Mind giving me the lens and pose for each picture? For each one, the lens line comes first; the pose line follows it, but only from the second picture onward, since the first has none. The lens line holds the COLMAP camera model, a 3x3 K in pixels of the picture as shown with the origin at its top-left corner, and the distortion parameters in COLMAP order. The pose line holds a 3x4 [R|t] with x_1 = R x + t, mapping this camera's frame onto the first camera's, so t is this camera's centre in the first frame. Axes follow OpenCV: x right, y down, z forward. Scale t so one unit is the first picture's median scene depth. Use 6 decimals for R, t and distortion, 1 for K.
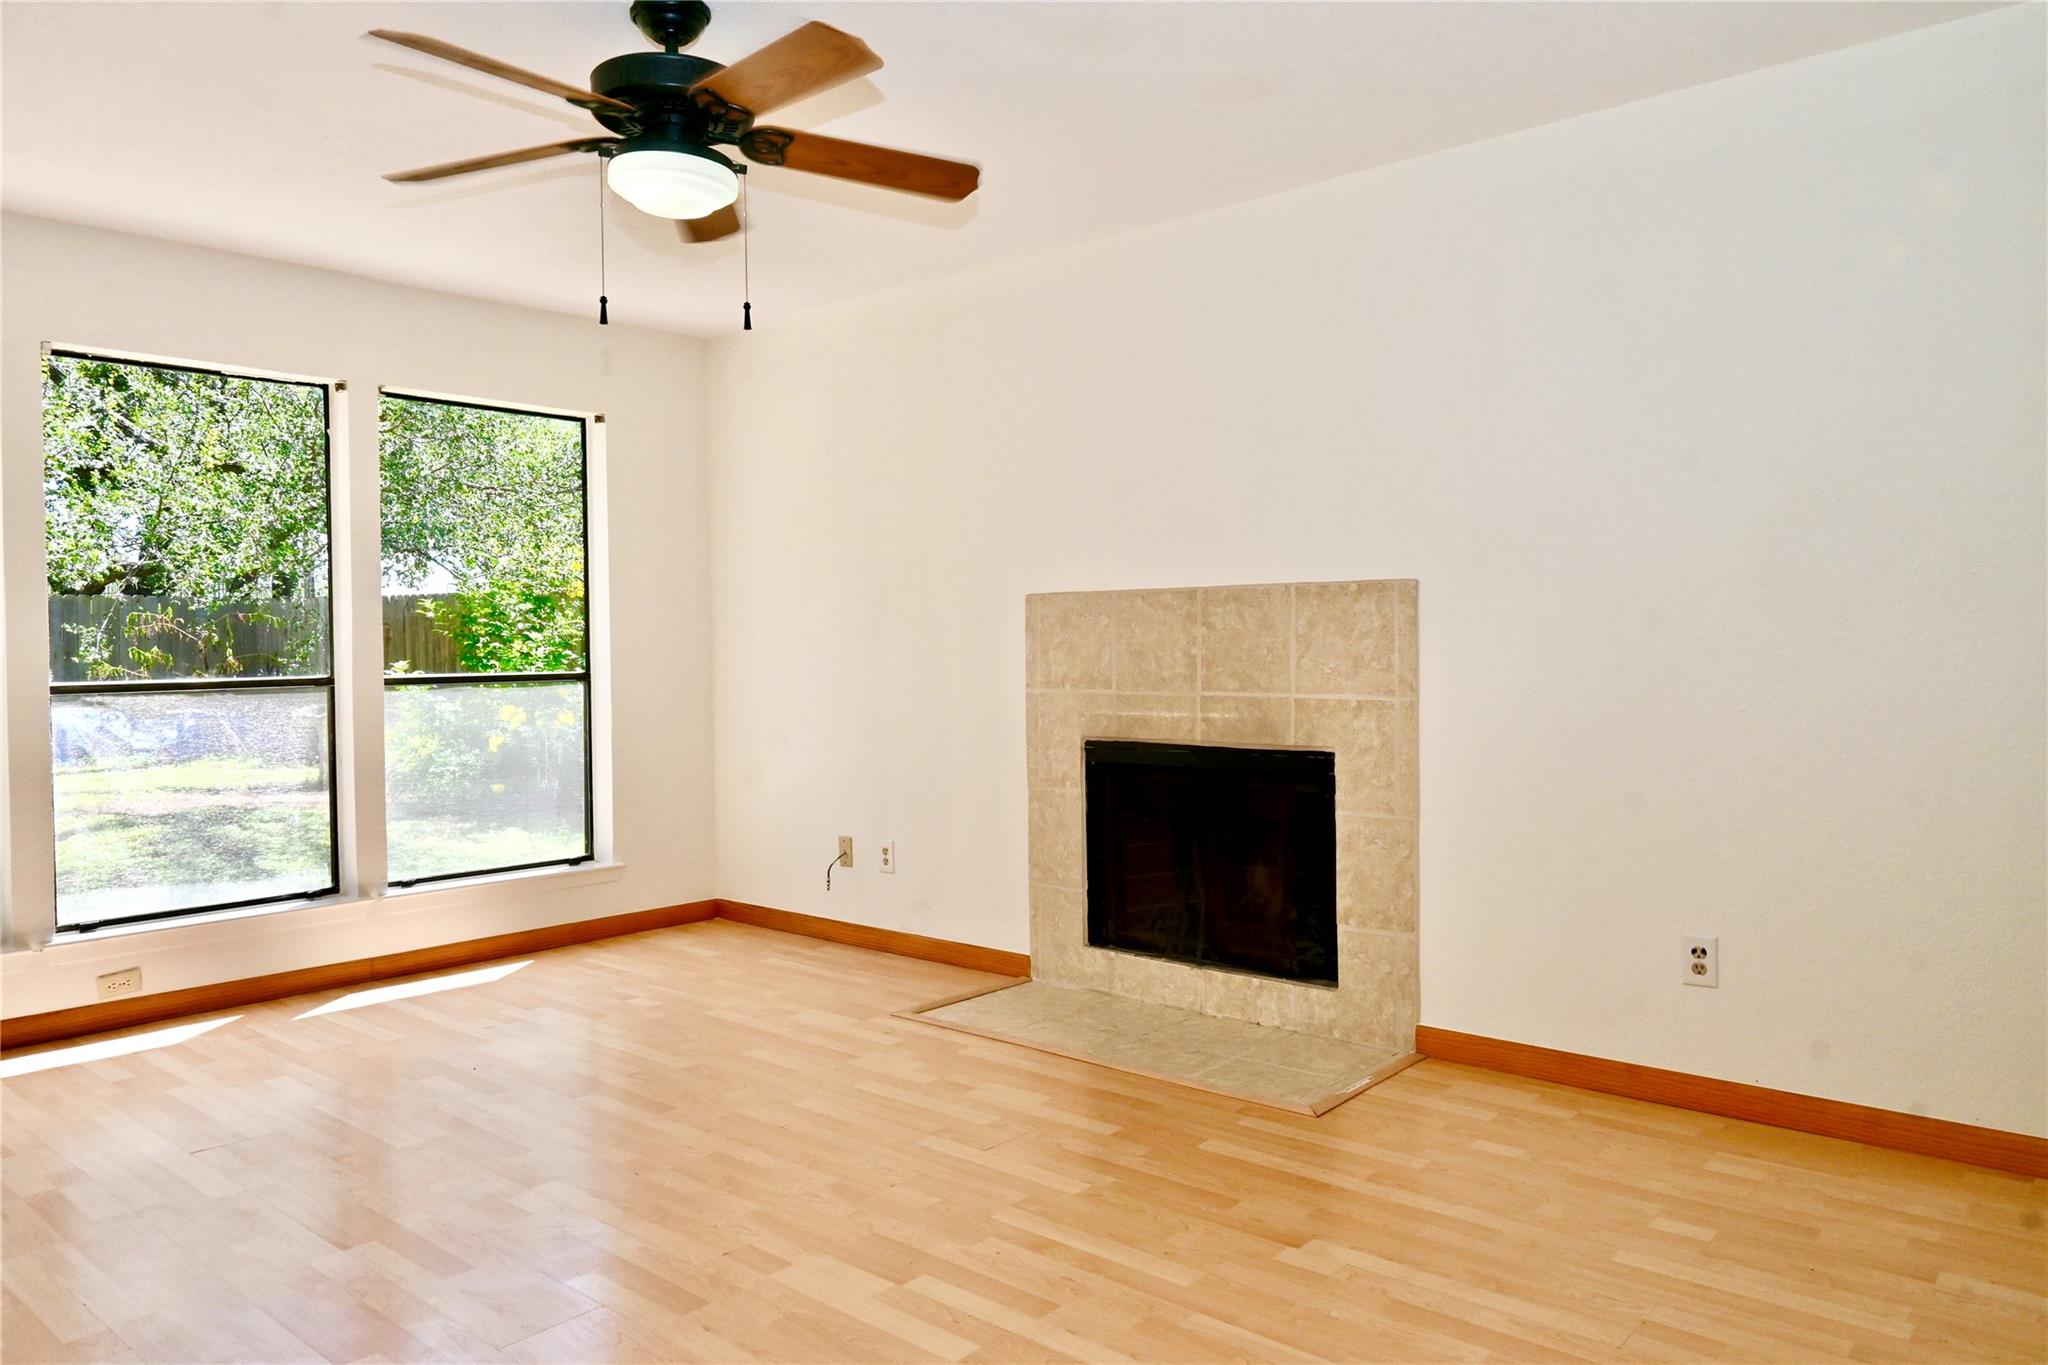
lens RADIAL K [[1391.1, 0, 1024.0], [0, 1391.1, 682.5], [0, 0, 1]] dist [-0.006409, -0.000070]
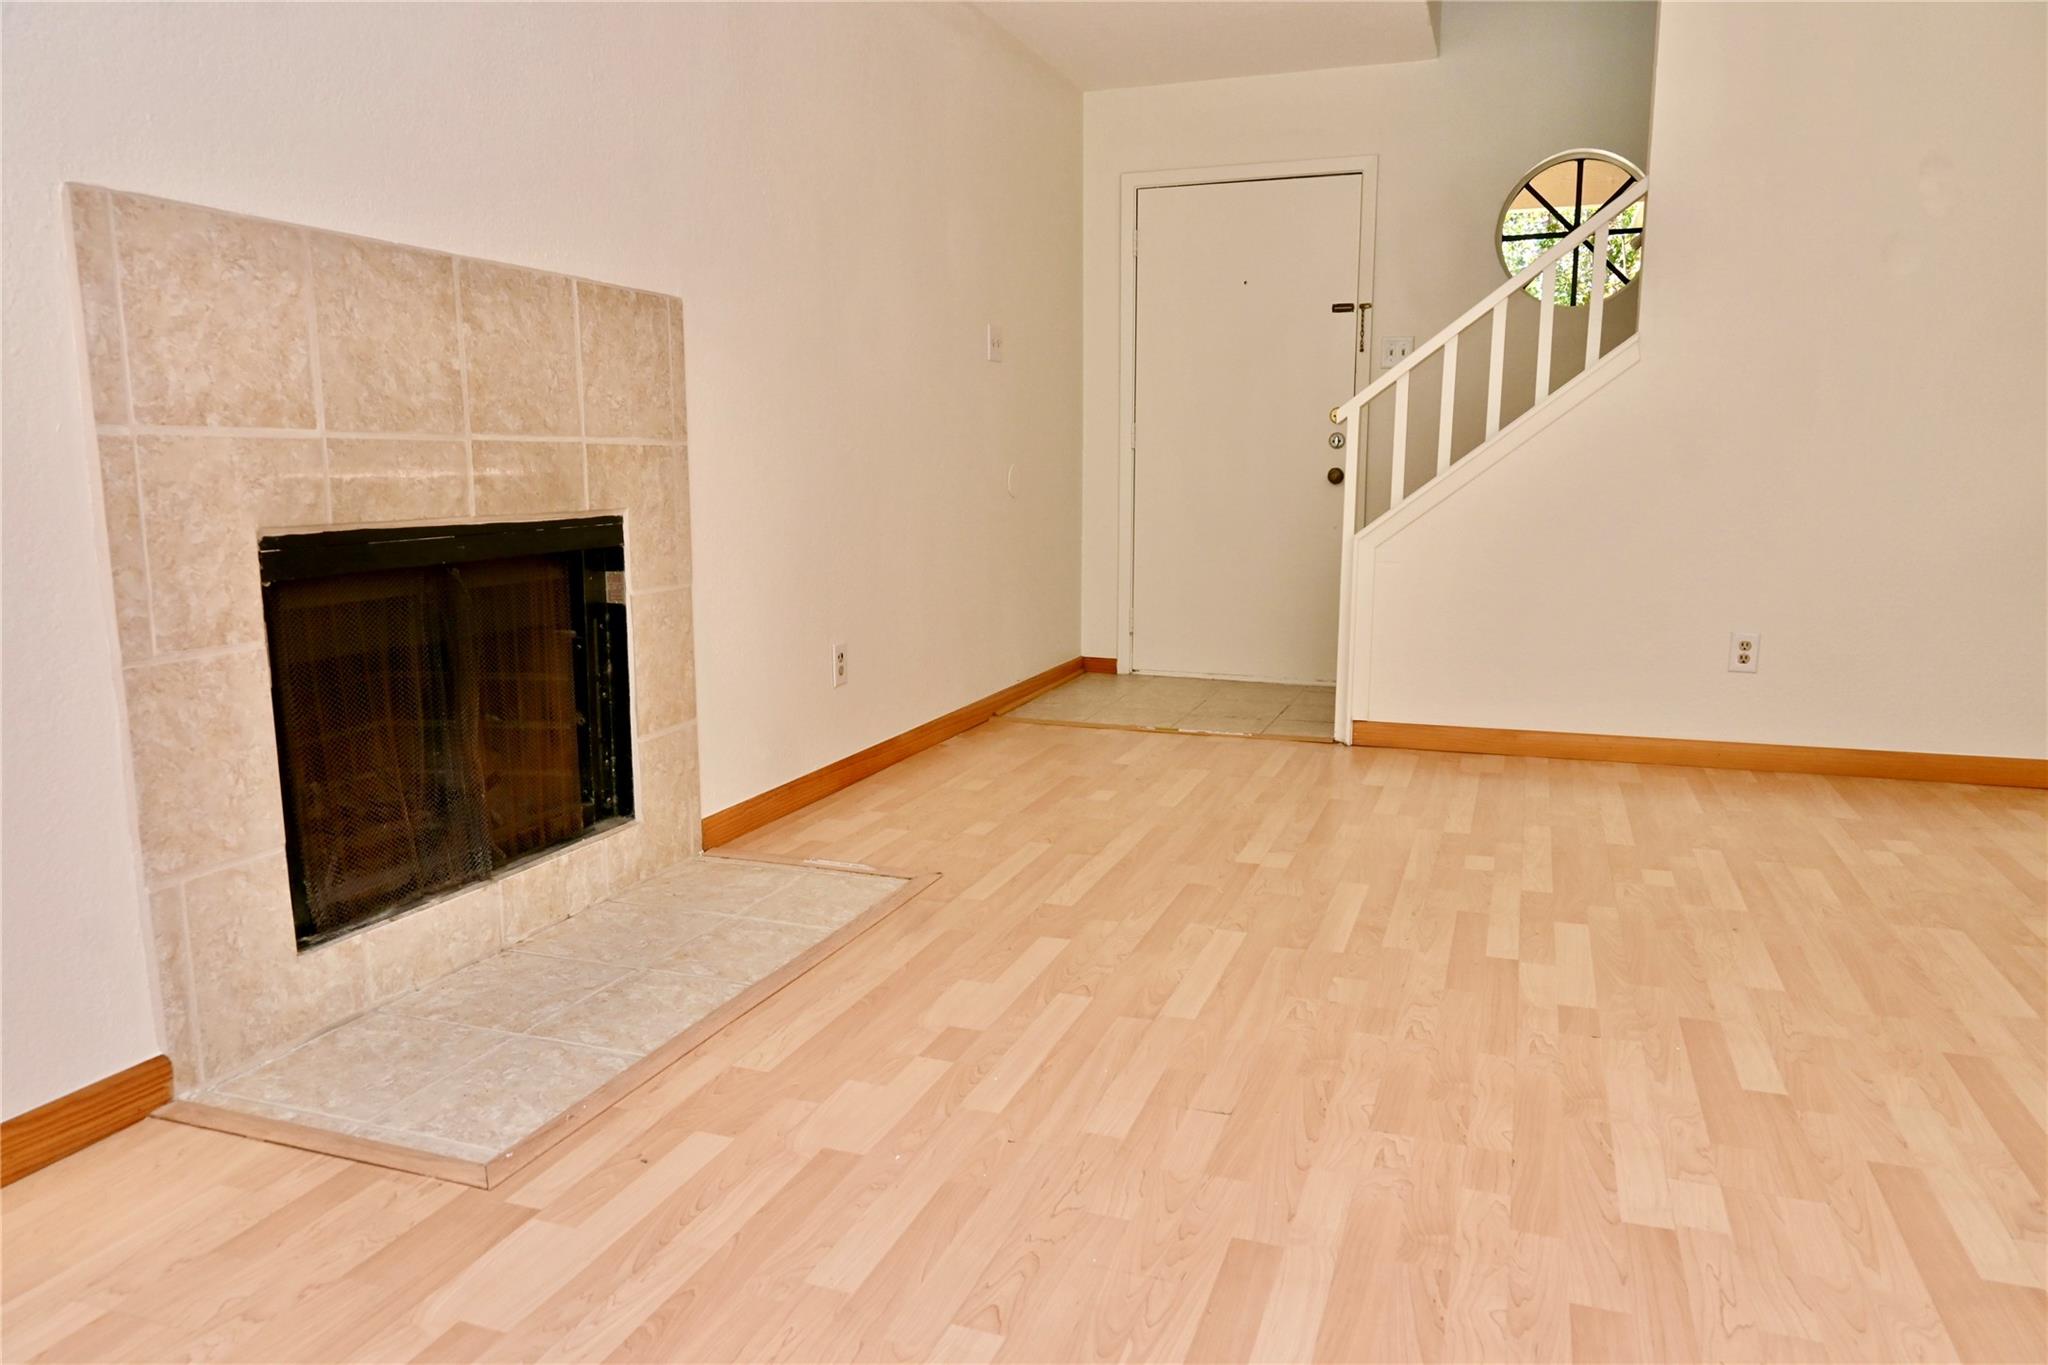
lens RADIAL K [[1391.1, 0, 1024.0], [0, 1391.1, 682.5], [0, 0, 1]] dist [-0.006409, -0.000070]
pose [[-0.361081, -0.136966, 0.922421, -0.558459], [0.027985, 0.987118, 0.157528, 0.026234], [-0.932114, 0.082694, -0.352597, 1.051952]]
